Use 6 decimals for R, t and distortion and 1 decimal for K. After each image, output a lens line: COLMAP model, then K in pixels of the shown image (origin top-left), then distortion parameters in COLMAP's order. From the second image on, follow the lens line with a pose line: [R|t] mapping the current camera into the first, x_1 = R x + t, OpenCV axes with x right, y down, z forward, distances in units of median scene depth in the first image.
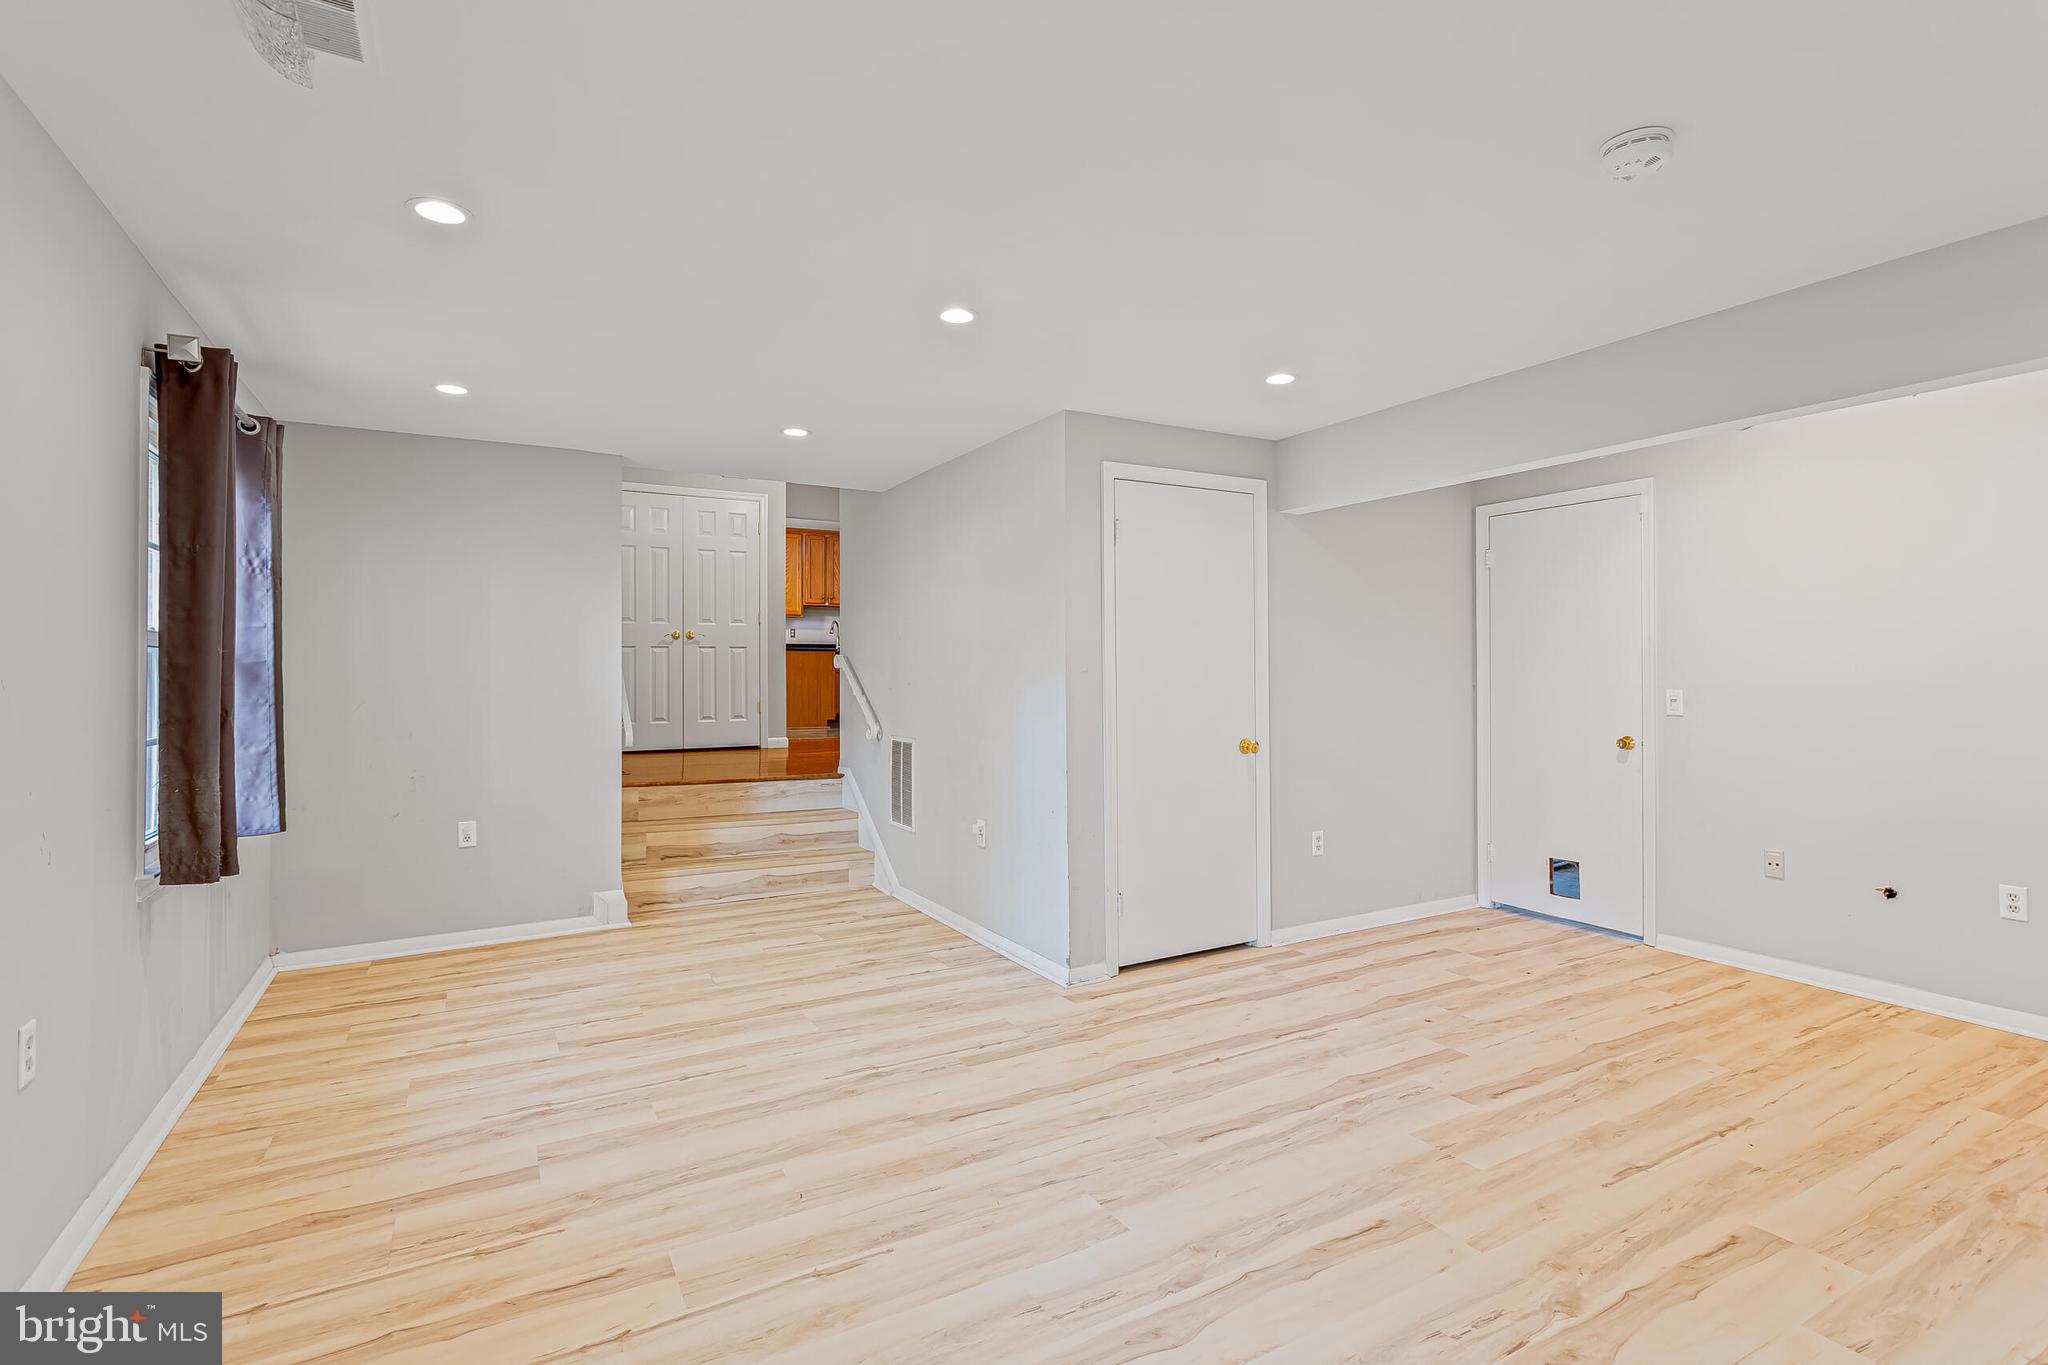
lens RADIAL K [[964.6, 0, 1032.3], [0, 964.6, 661.8], [0, 0, 1]] dist [0.002050, 0.002079]
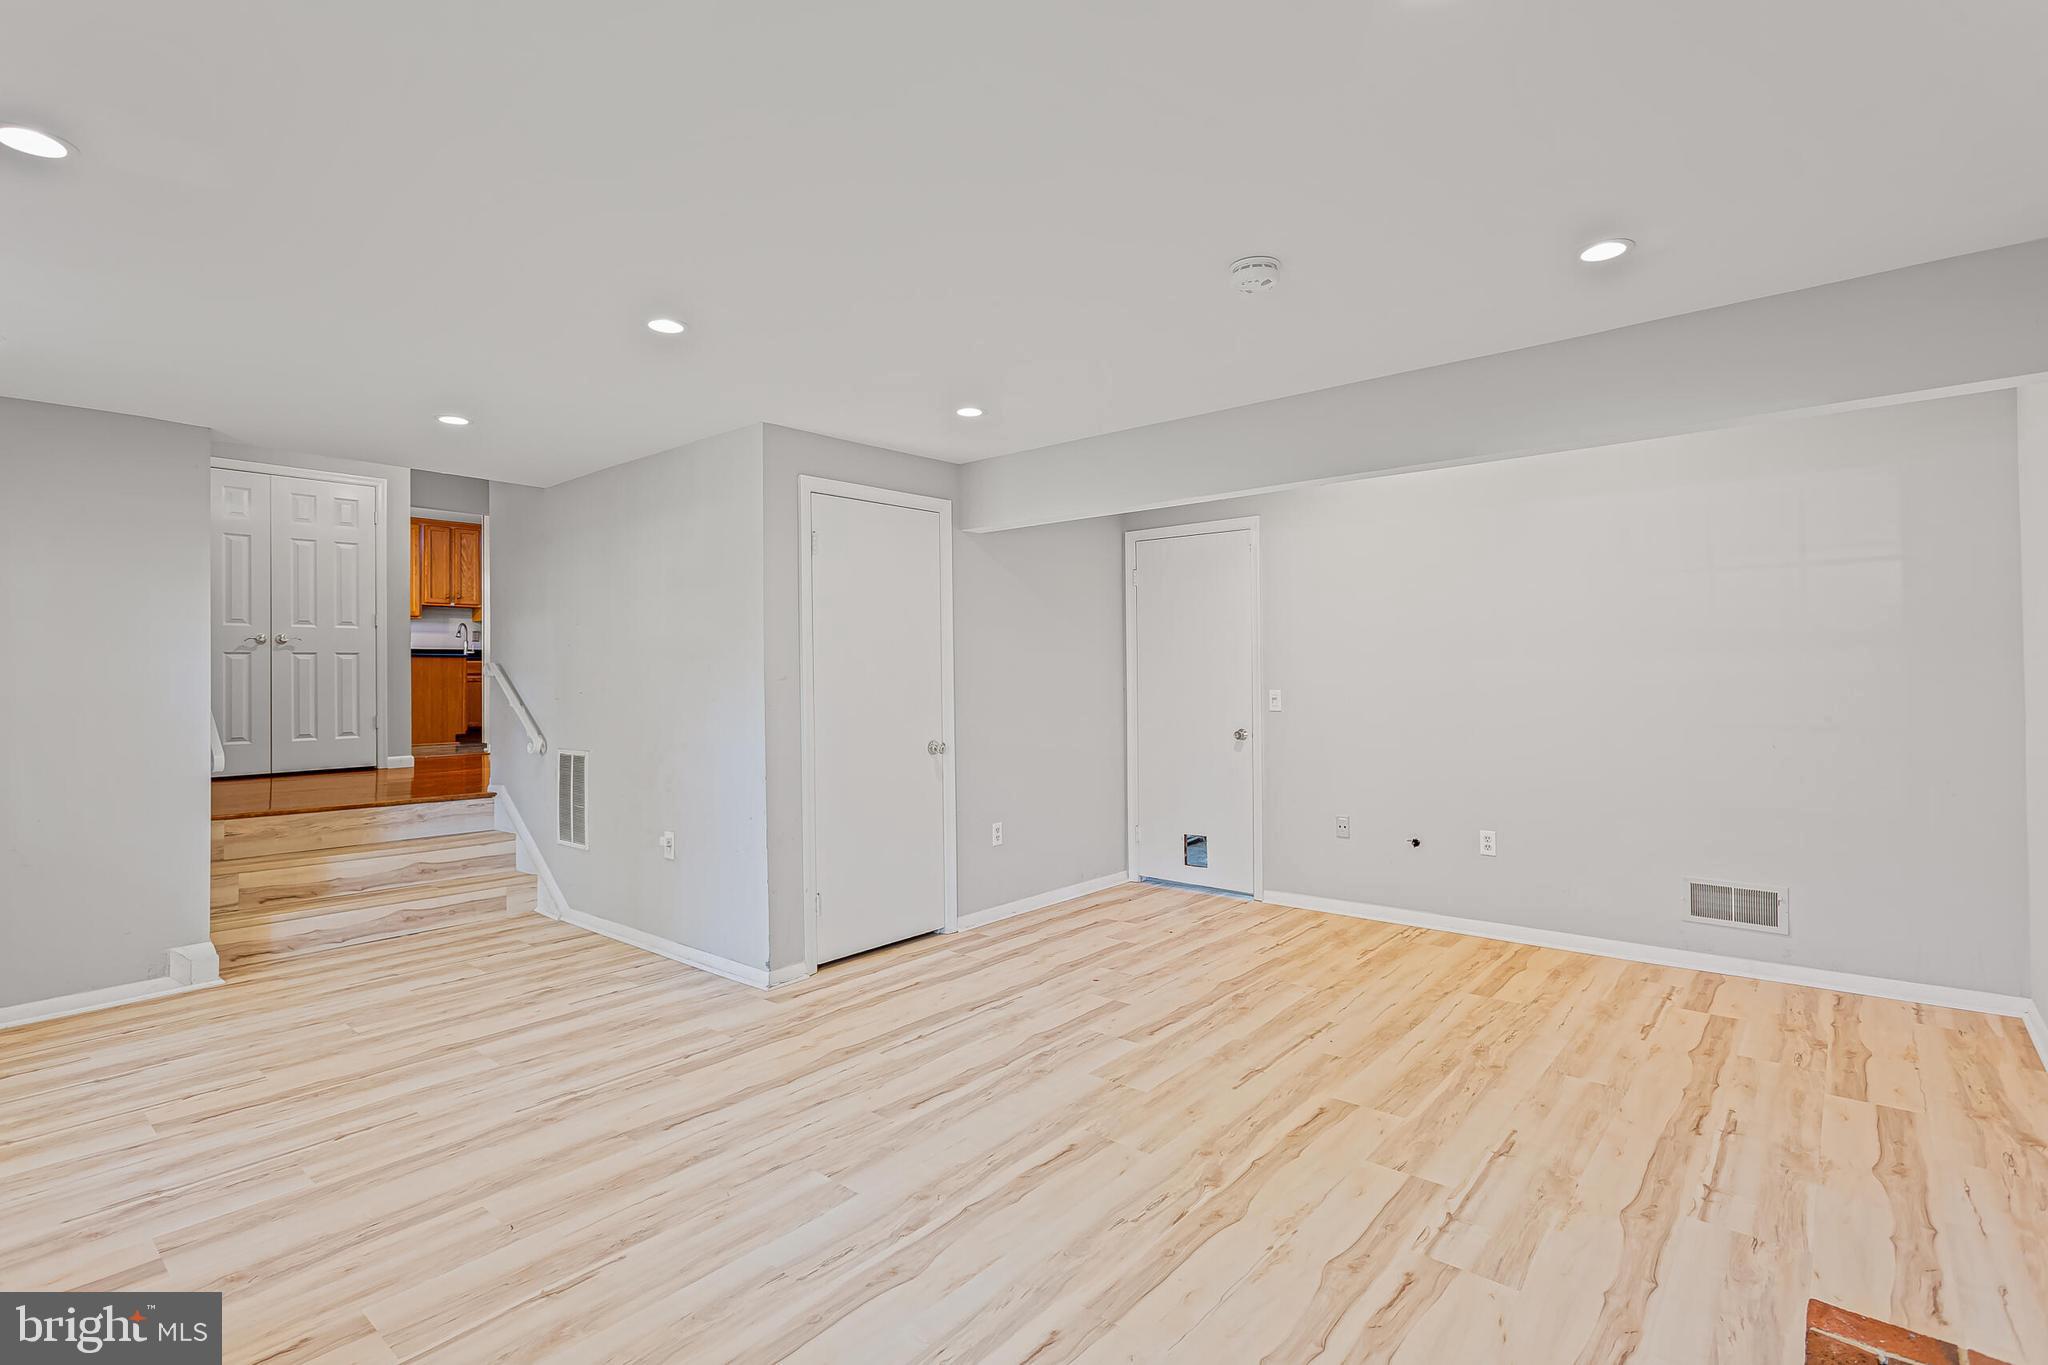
lens RADIAL K [[964.6, 0, 1032.3], [0, 964.6, 661.8], [0, 0, 1]] dist [0.002050, 0.002079]
pose [[0.939885, -0.002043, 0.341485, -0.056771], [0.003748, 0.999984, -0.004334, -0.003673], [-0.341471, 0.005353, 0.939877, -0.062327]]
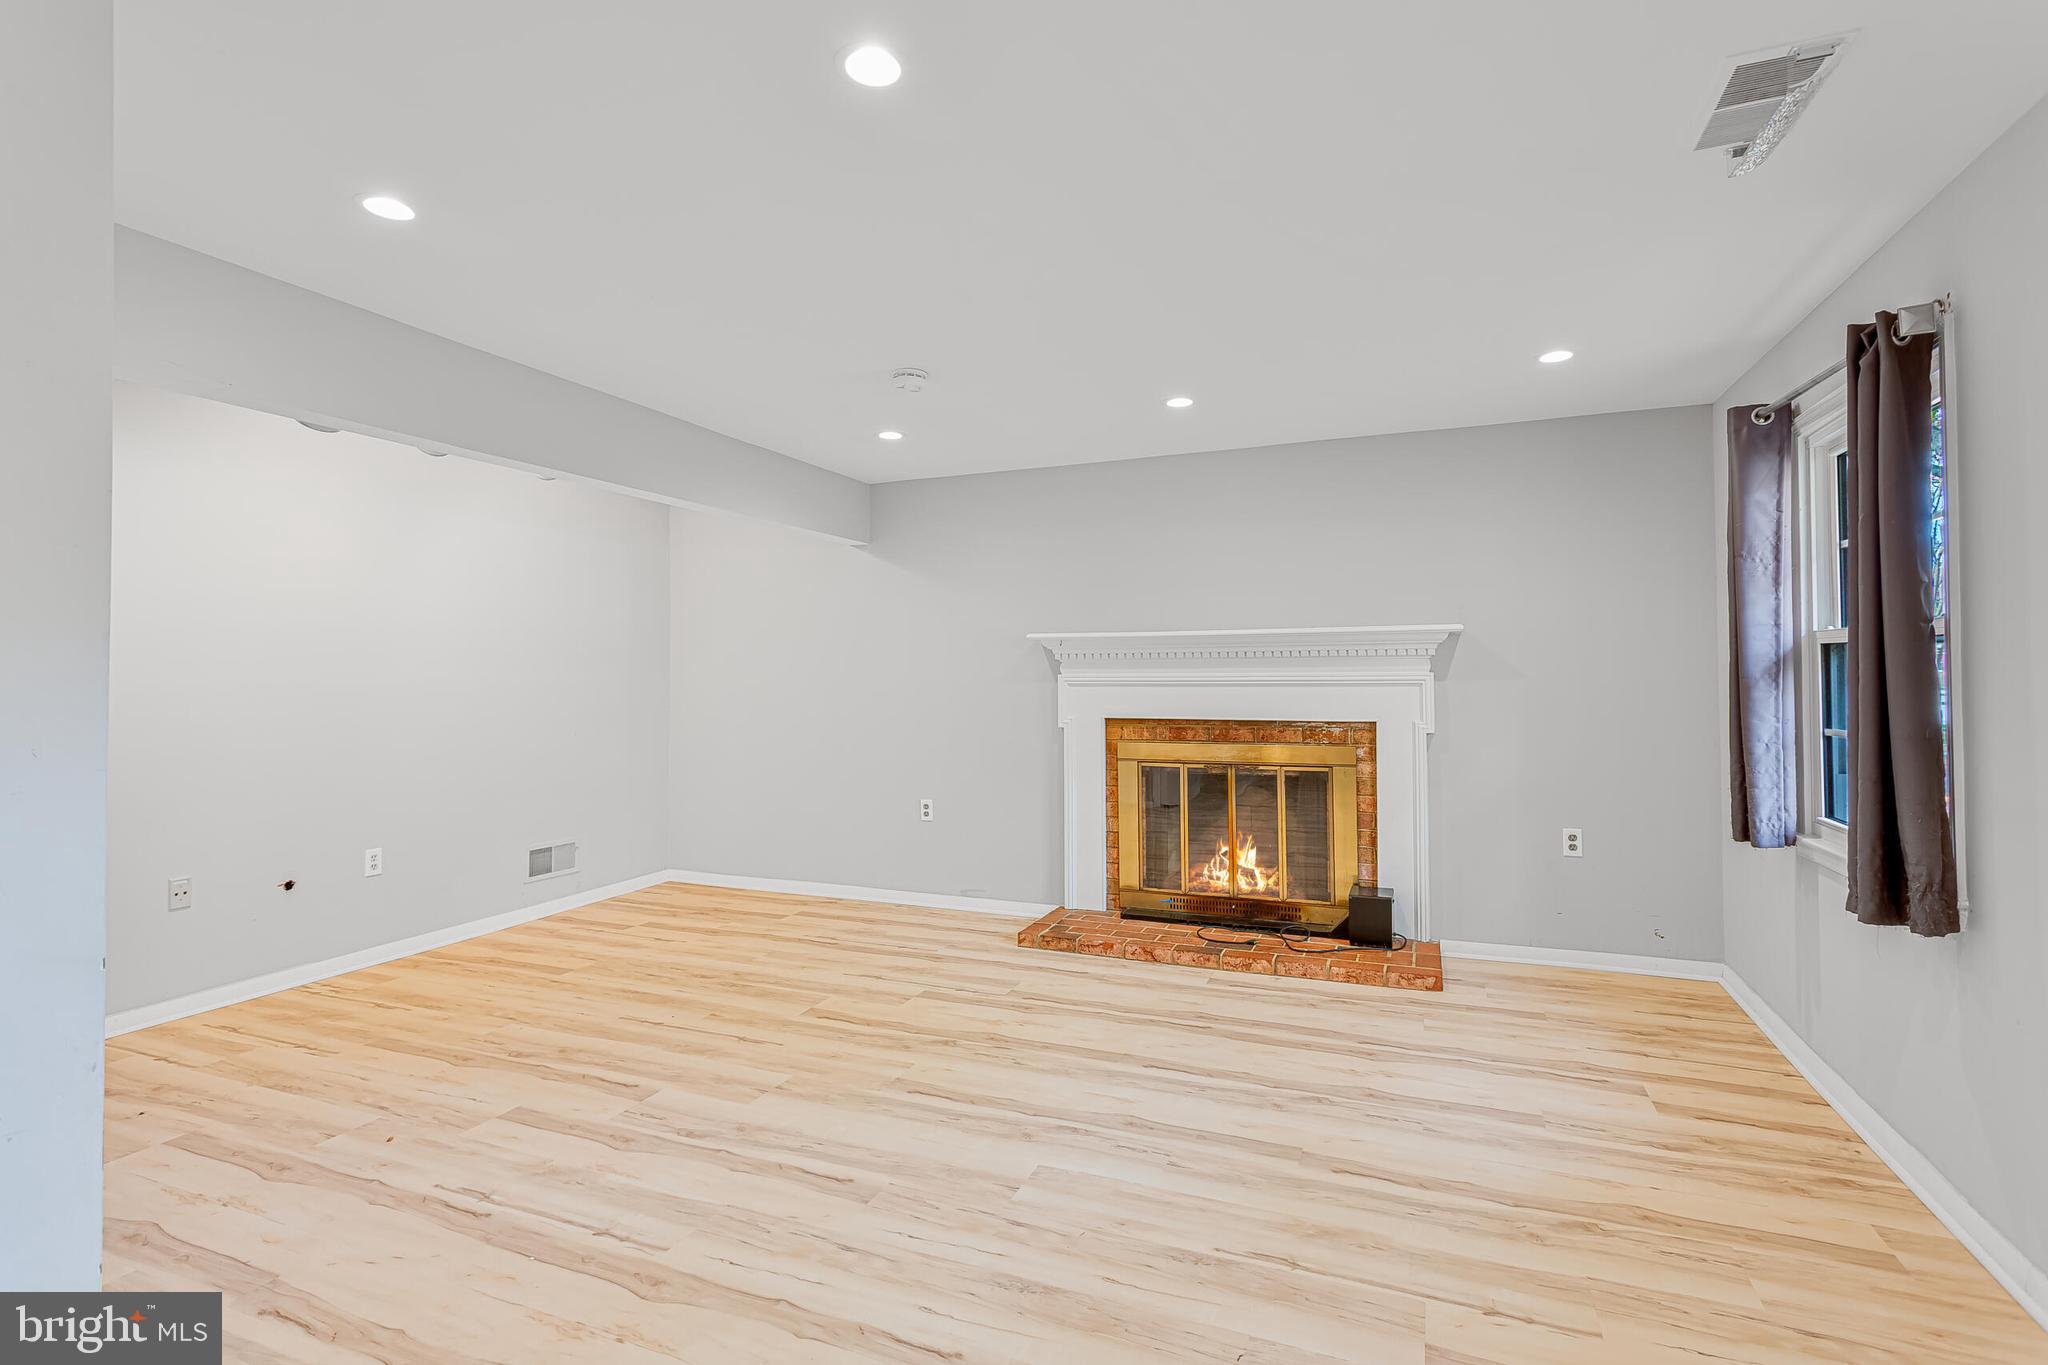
lens RADIAL K [[964.6, 0, 1032.3], [0, 964.6, 661.8], [0, 0, 1]] dist [0.002050, 0.002079]
pose [[-0.617669, 0.018105, 0.786229, -0.531317], [-0.002978, 0.999674, -0.025360, 0.017202], [-0.786432, -0.018006, -0.617414, 1.142952]]
